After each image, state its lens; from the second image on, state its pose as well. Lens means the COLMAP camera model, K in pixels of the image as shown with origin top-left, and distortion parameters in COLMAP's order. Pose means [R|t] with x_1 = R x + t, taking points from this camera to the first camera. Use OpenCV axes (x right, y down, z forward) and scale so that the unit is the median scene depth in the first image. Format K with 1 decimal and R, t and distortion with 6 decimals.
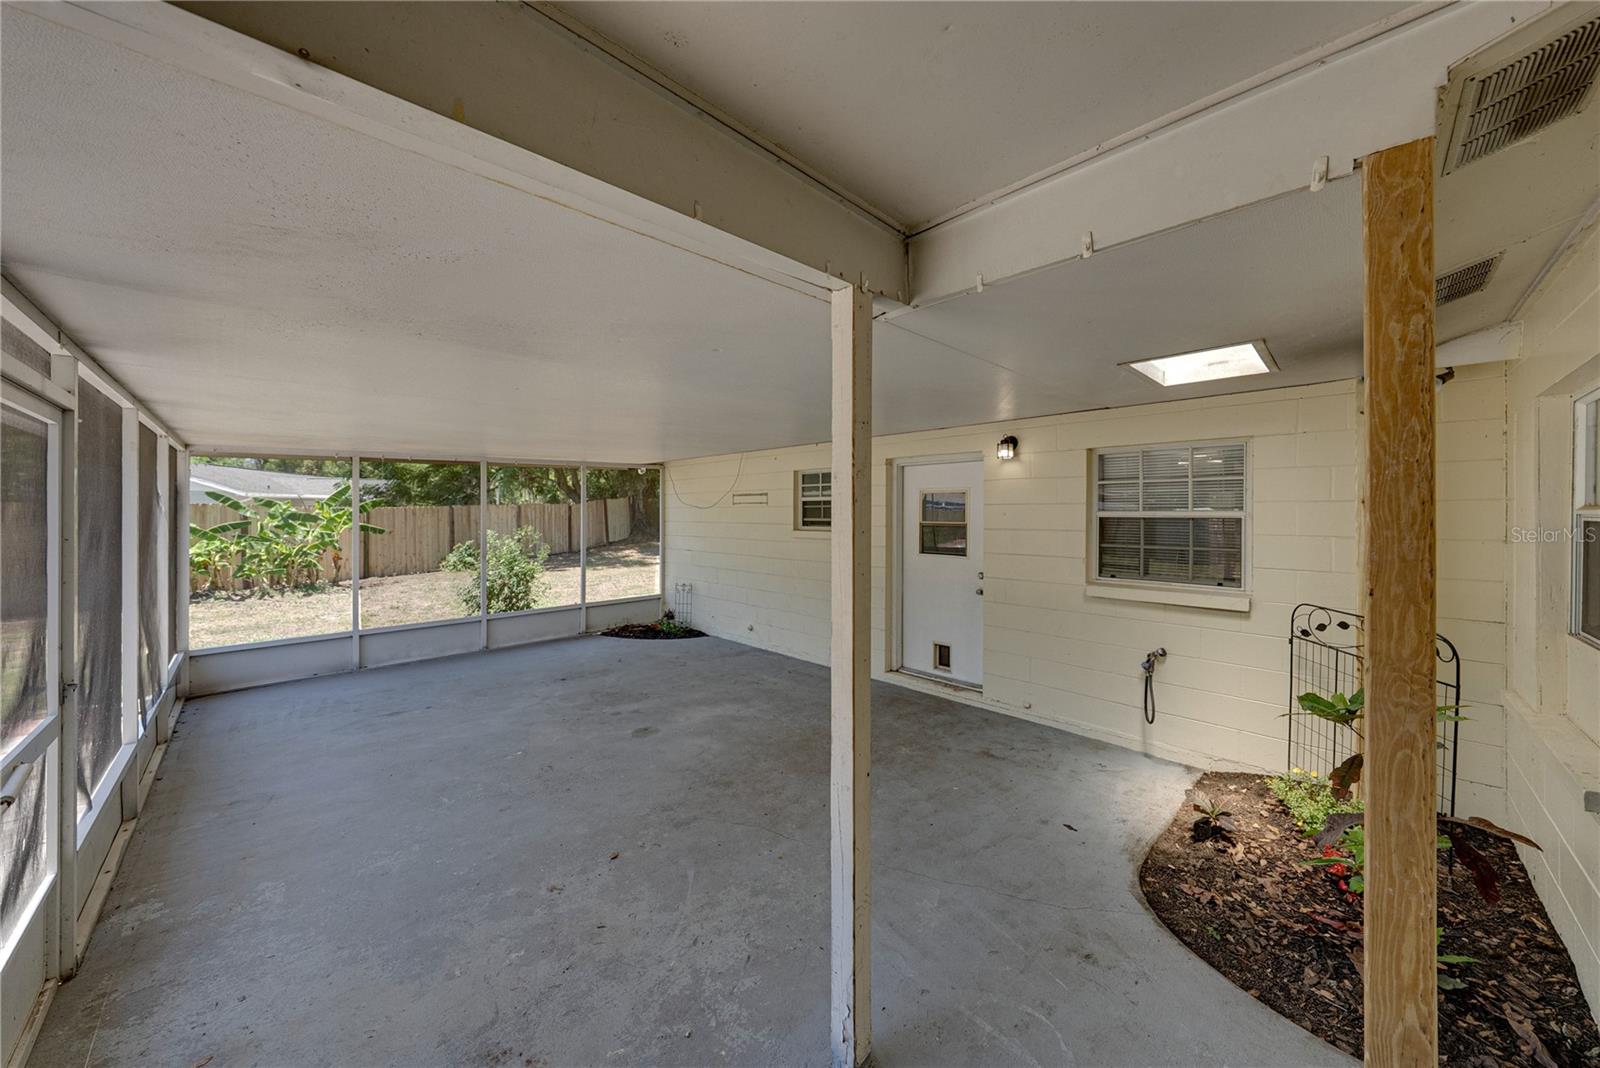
lens RADIAL K [[553.6, 0, 804.1], [0, 553.6, 514.6], [0, 0, 1]] dist [-0.001911, 0.000150]
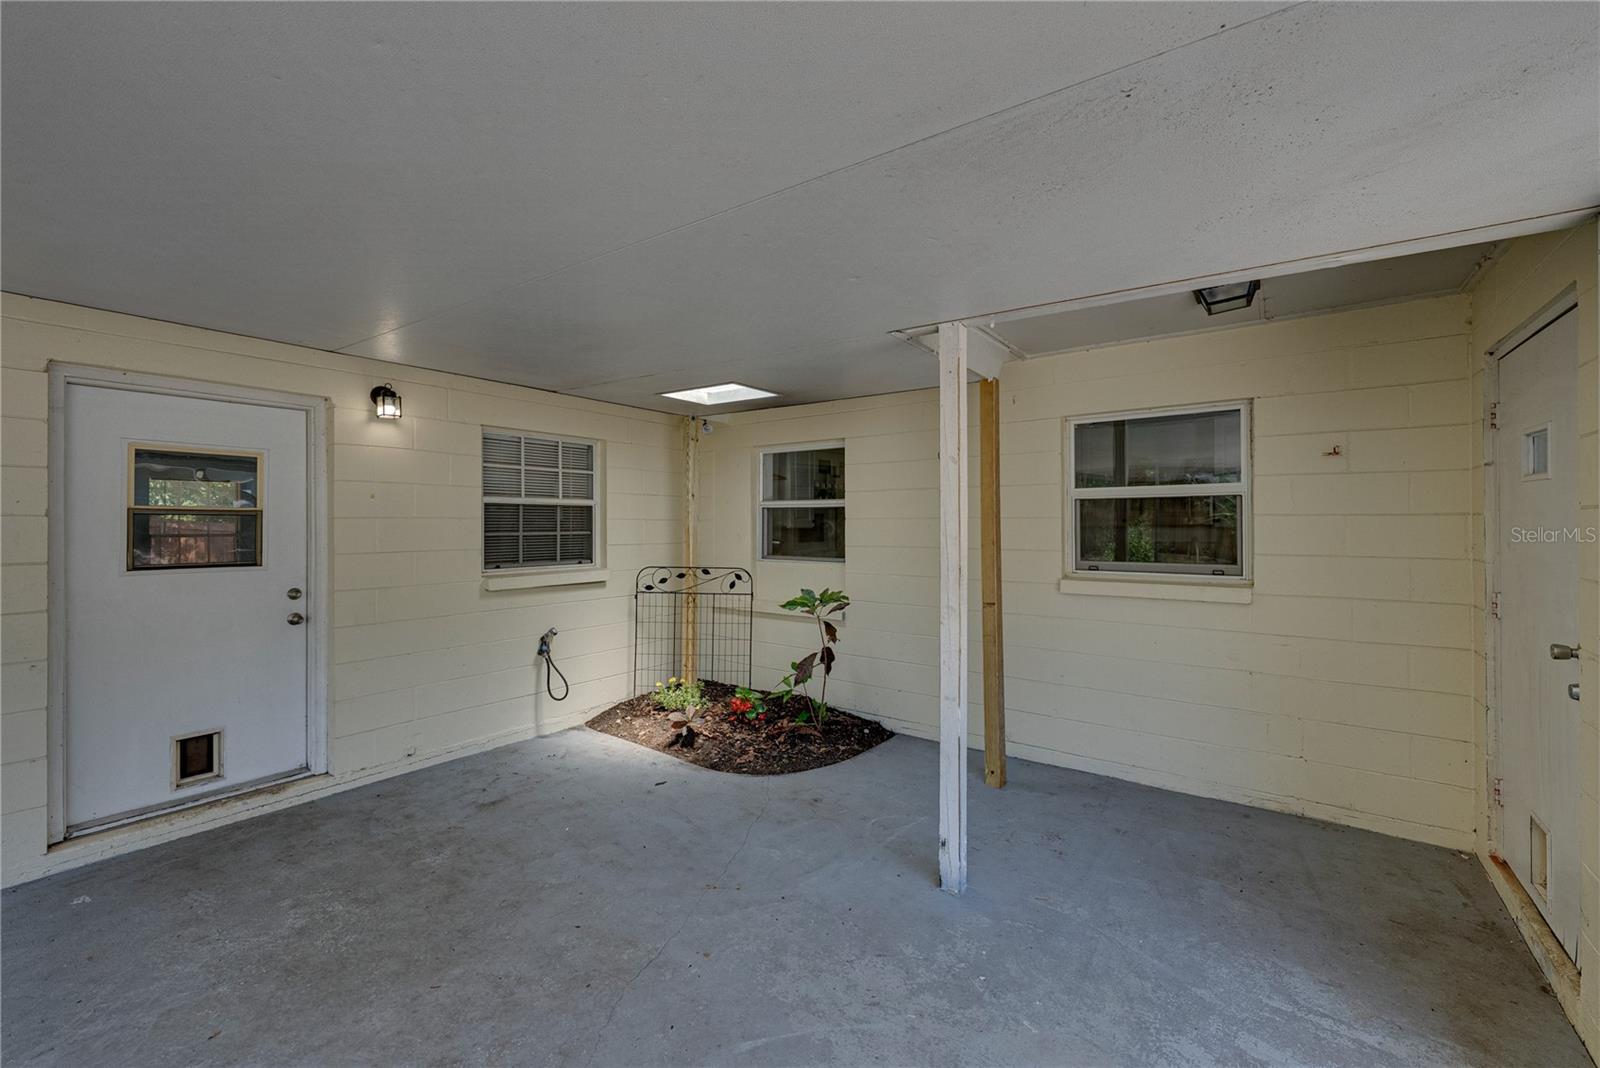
lens RADIAL K [[642.4, 0, 805.5], [0, 642.4, 519.6], [0, 0, 1]] dist [0.000000, 0.000078]
pose [[-0.156418, 0.001393, 0.987690, -0.574925], [-0.000634, 0.999999, -0.001511, 0.032290], [-0.987691, -0.000862, -0.156417, 0.643932]]
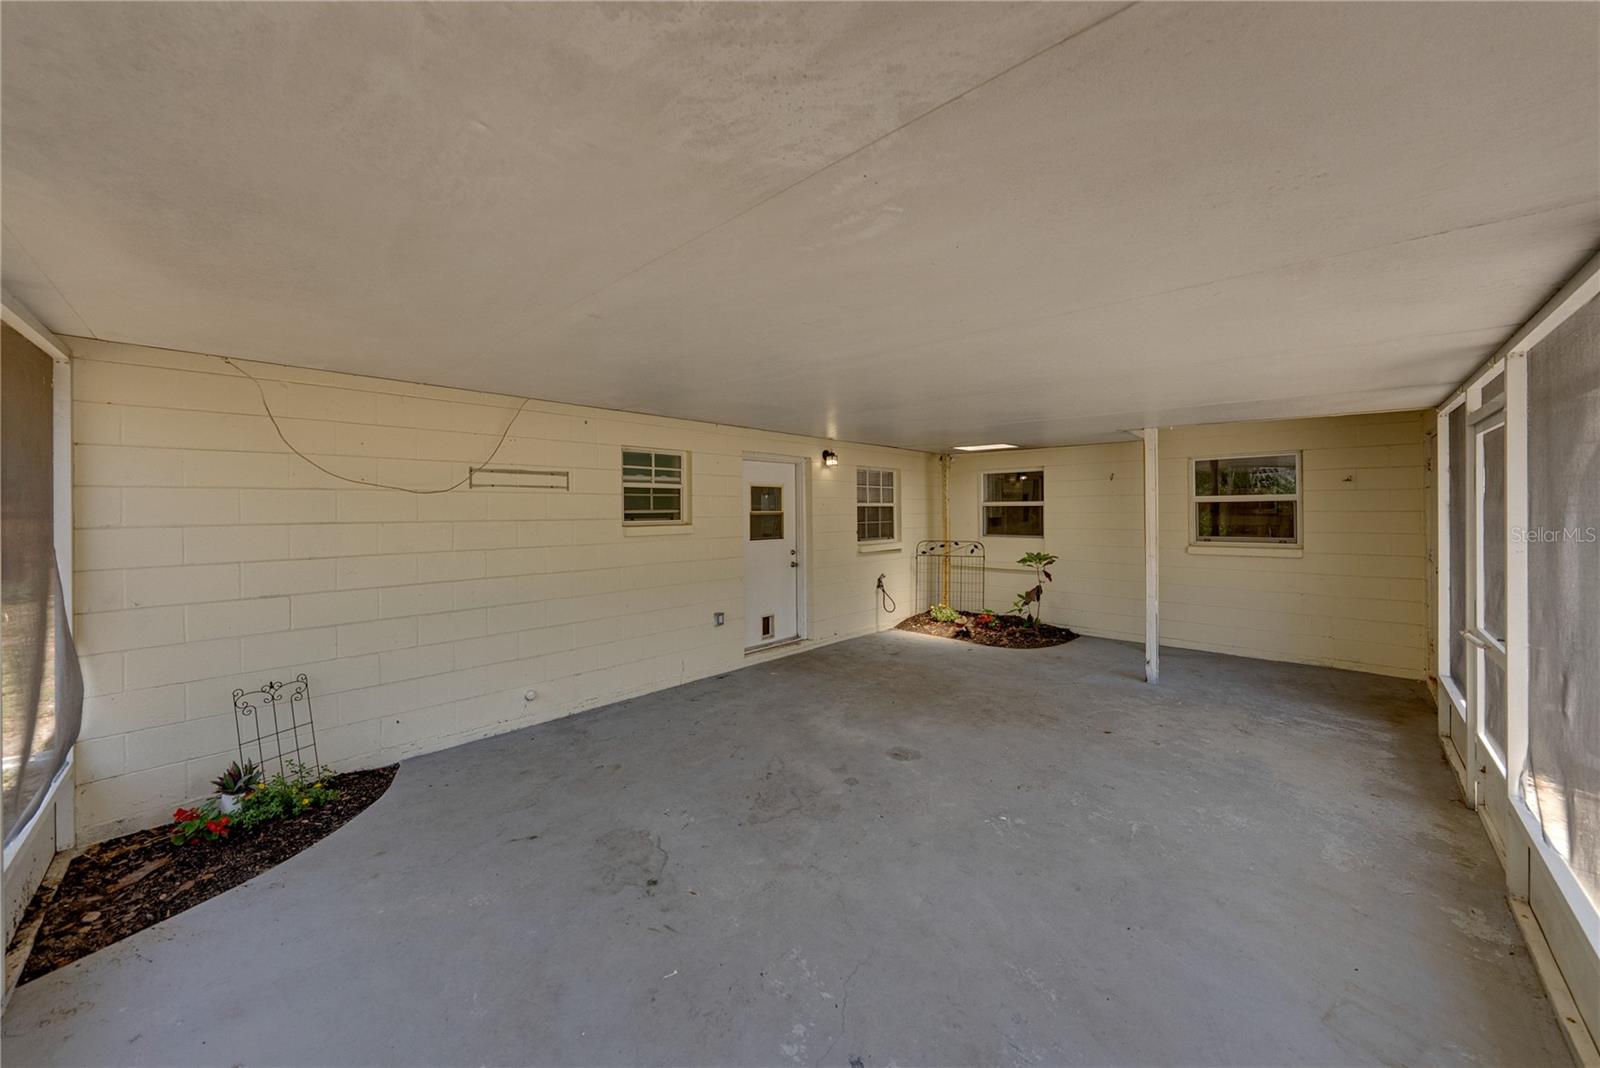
lens RADIAL K [[557.4, 0, 804.8], [0, 557.4, 508.8], [0, 0, 1]] dist [-0.002138, -0.000165]
pose [[-0.025483, -0.001871, 0.999673, -1.167121], [0.007382, 0.999971, 0.002060, 0.007136], [-0.999648, 0.007432, -0.025469, 1.188639]]
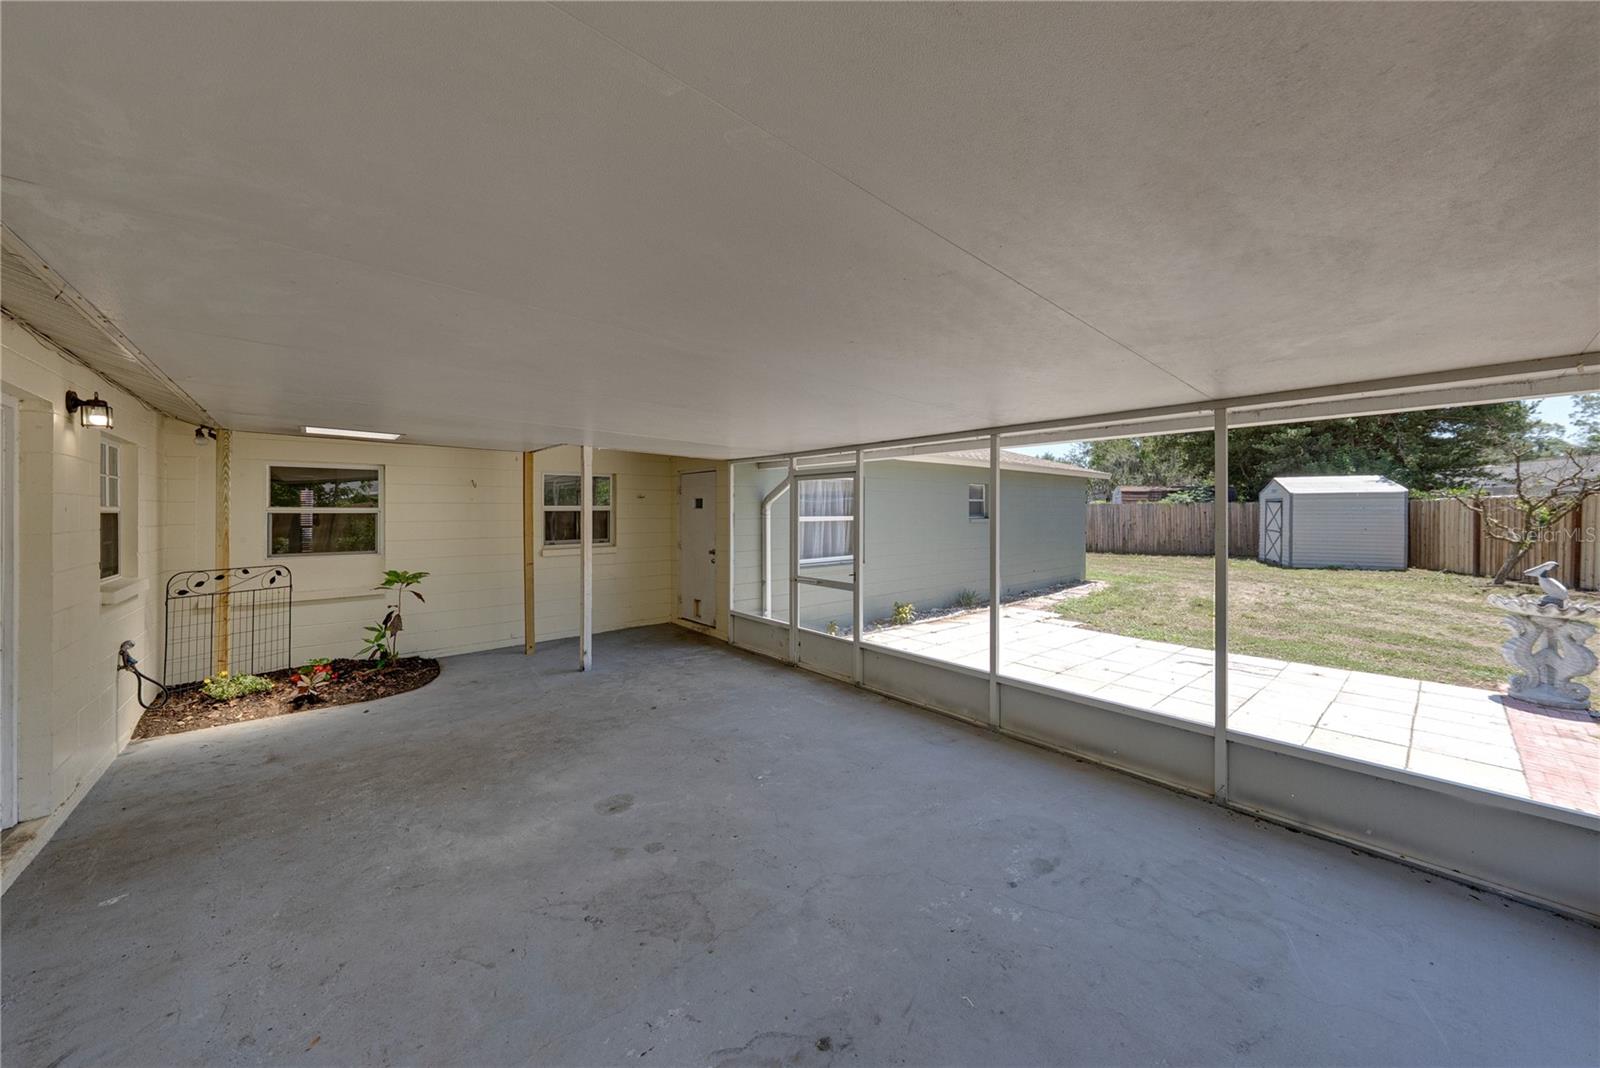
lens RADIAL K [[557.4, 0, 804.8], [0, 557.4, 508.8], [0, 0, 1]] dist [-0.002138, -0.000165]
pose [[-0.998270, -0.000370, 0.058801, -0.591351], [-0.000658, 0.999988, -0.004886, 0.001845], [-0.058798, -0.004917, -0.998258, 1.751753]]
